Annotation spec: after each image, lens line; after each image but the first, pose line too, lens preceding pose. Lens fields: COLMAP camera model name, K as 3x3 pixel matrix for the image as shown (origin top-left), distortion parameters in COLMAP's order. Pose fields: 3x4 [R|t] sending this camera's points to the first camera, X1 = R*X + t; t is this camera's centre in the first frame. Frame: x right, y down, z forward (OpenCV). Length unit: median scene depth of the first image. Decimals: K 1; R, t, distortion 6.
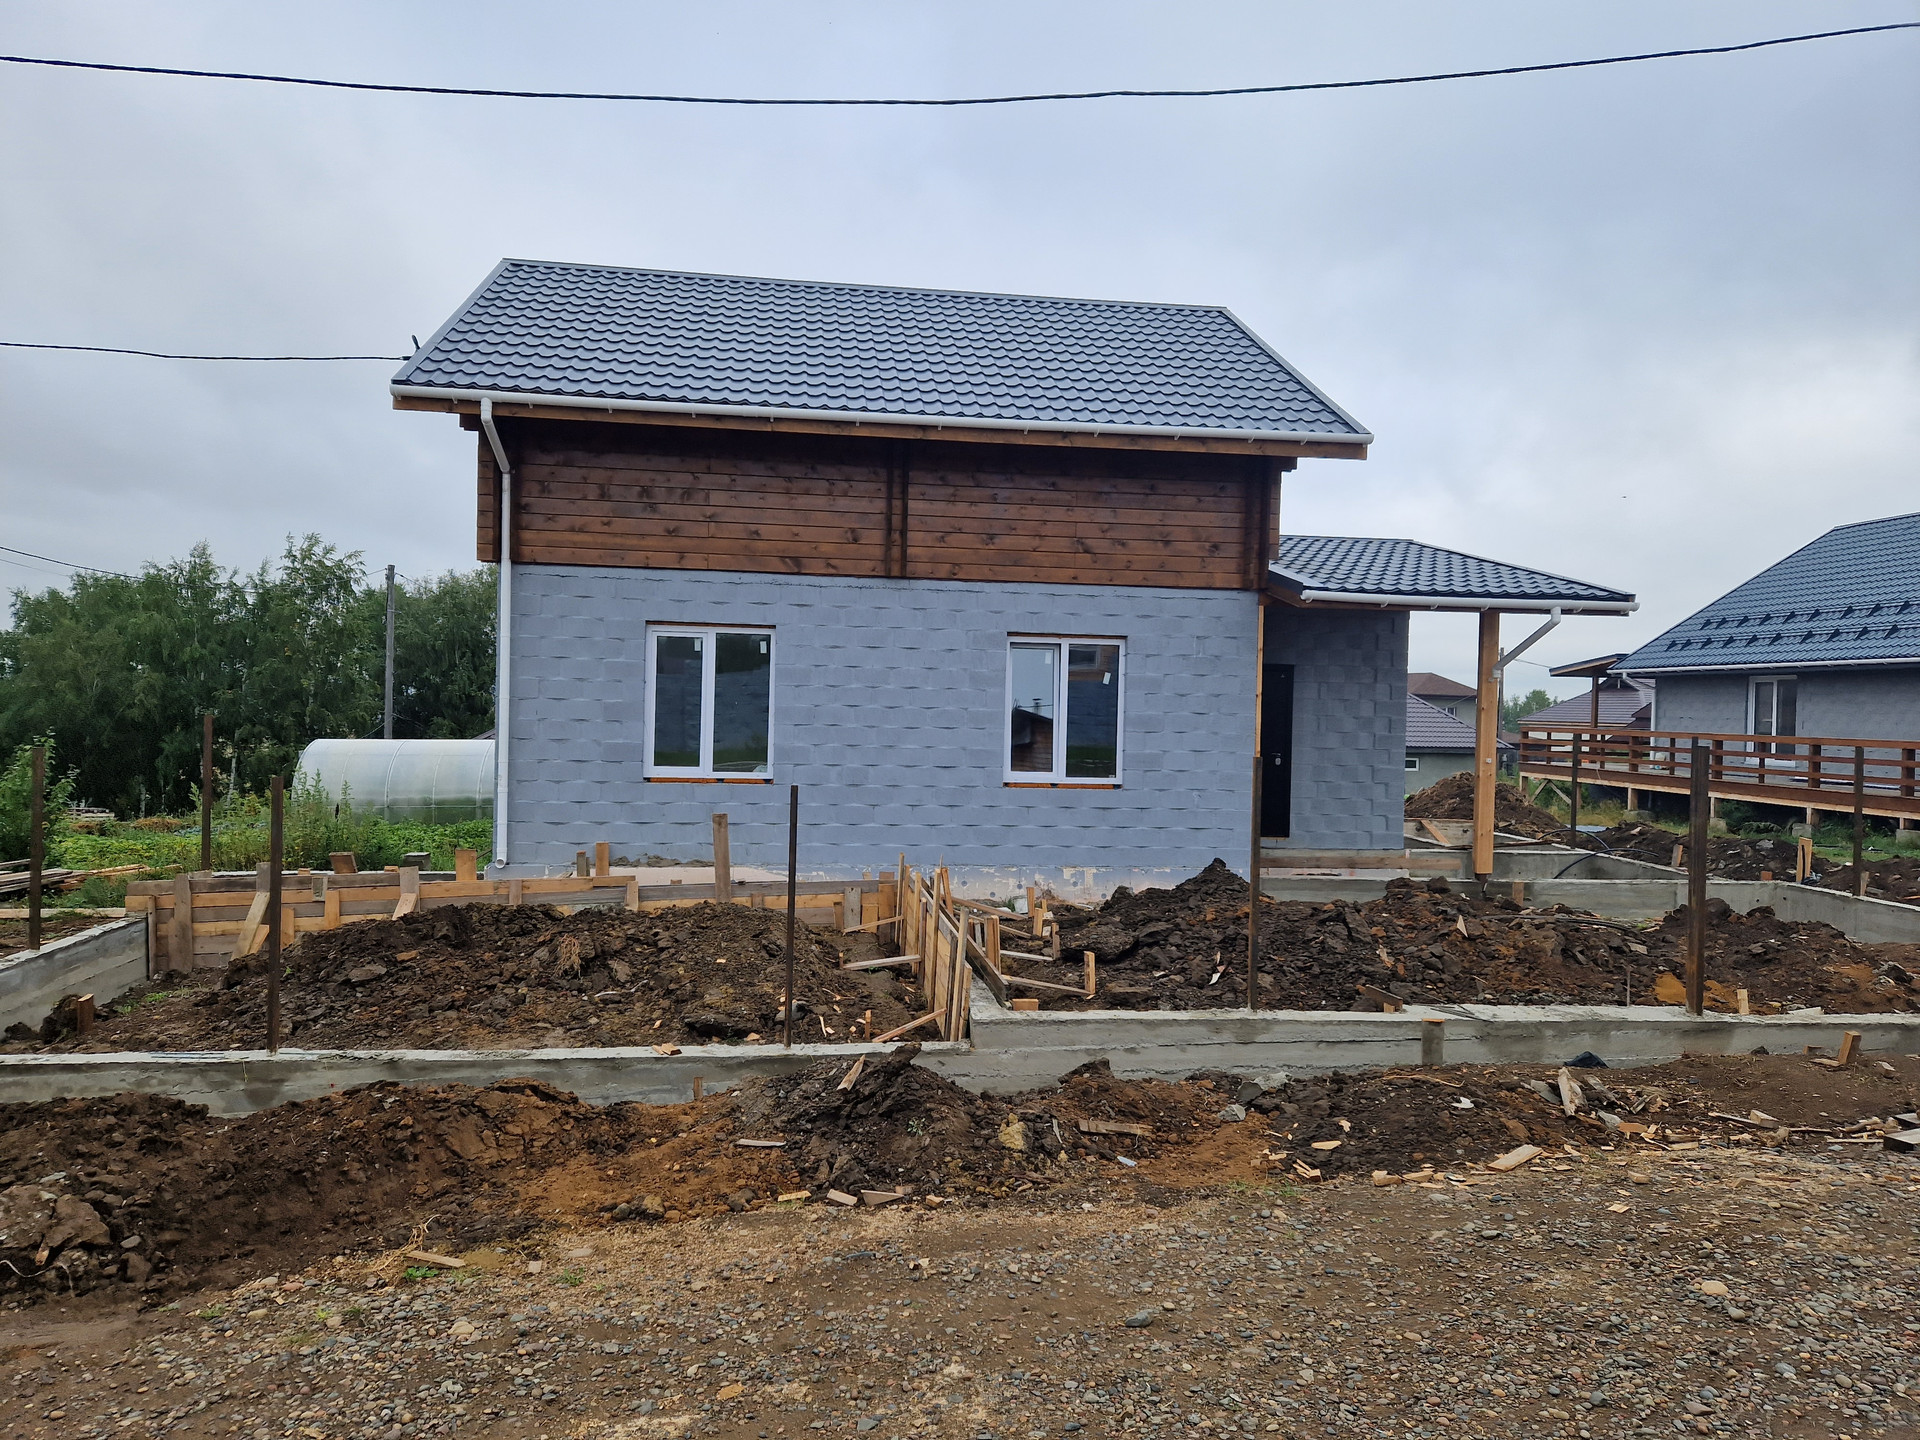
lens RADIAL K [[1267.4, 0, 960.0], [0, 1267.4, 720.0], [0, 0, 1]] dist [0.098698, -0.098438]
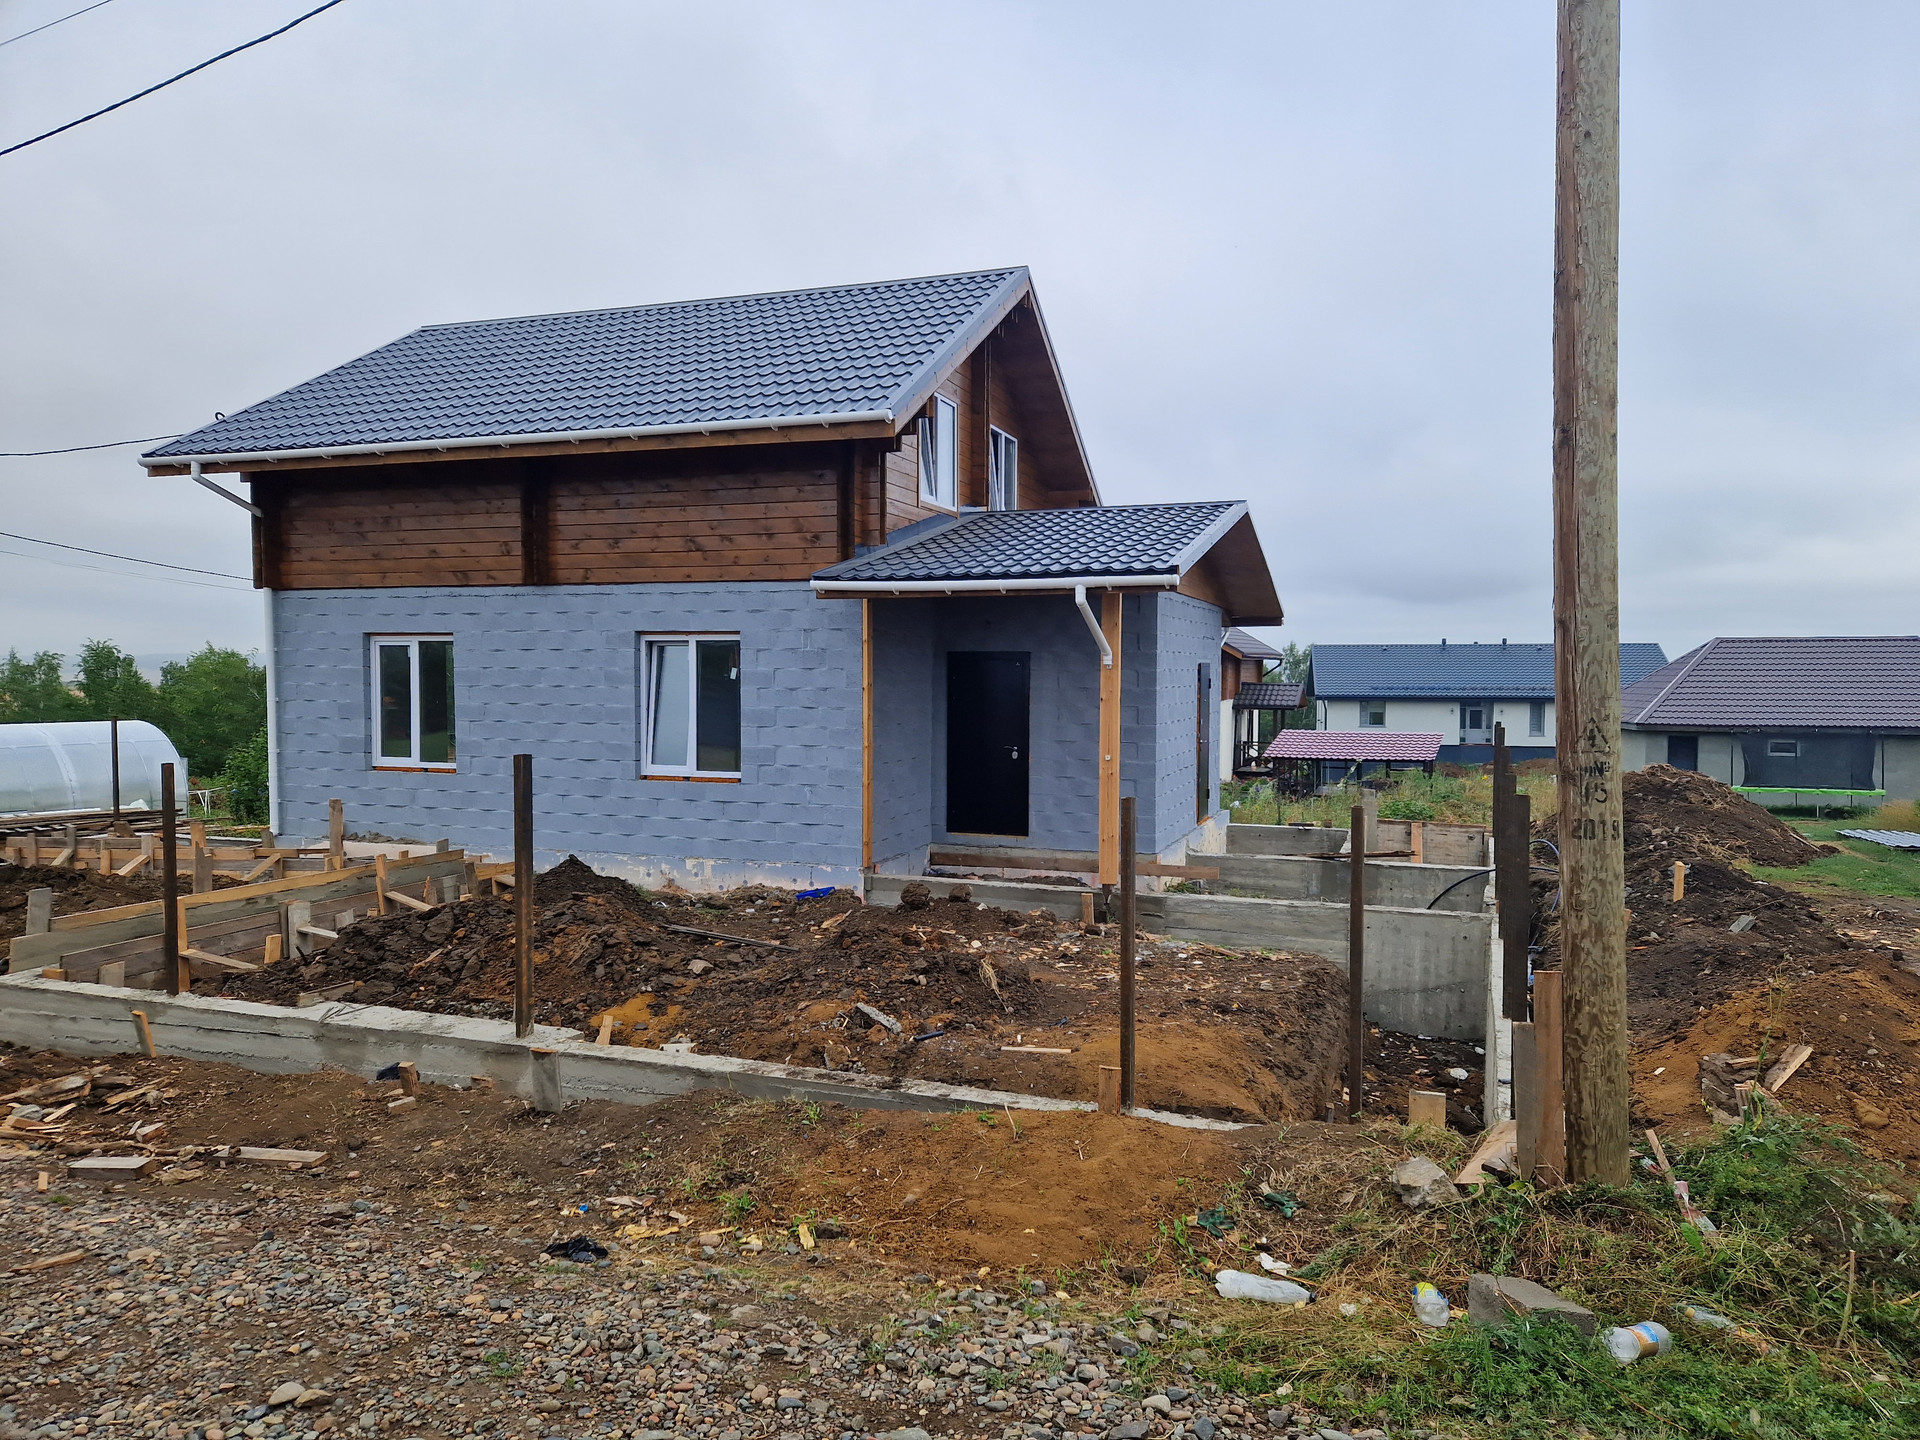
lens RADIAL K [[1267.4, 0, 960.0], [0, 1267.4, 720.0], [0, 0, 1]] dist [0.098698, -0.098438]
pose [[0.895327, -0.003685, -0.445394, 0.746660], [0.011213, 0.999835, 0.014269, -0.008282], [0.445268, -0.017769, 0.895221, 0.177461]]
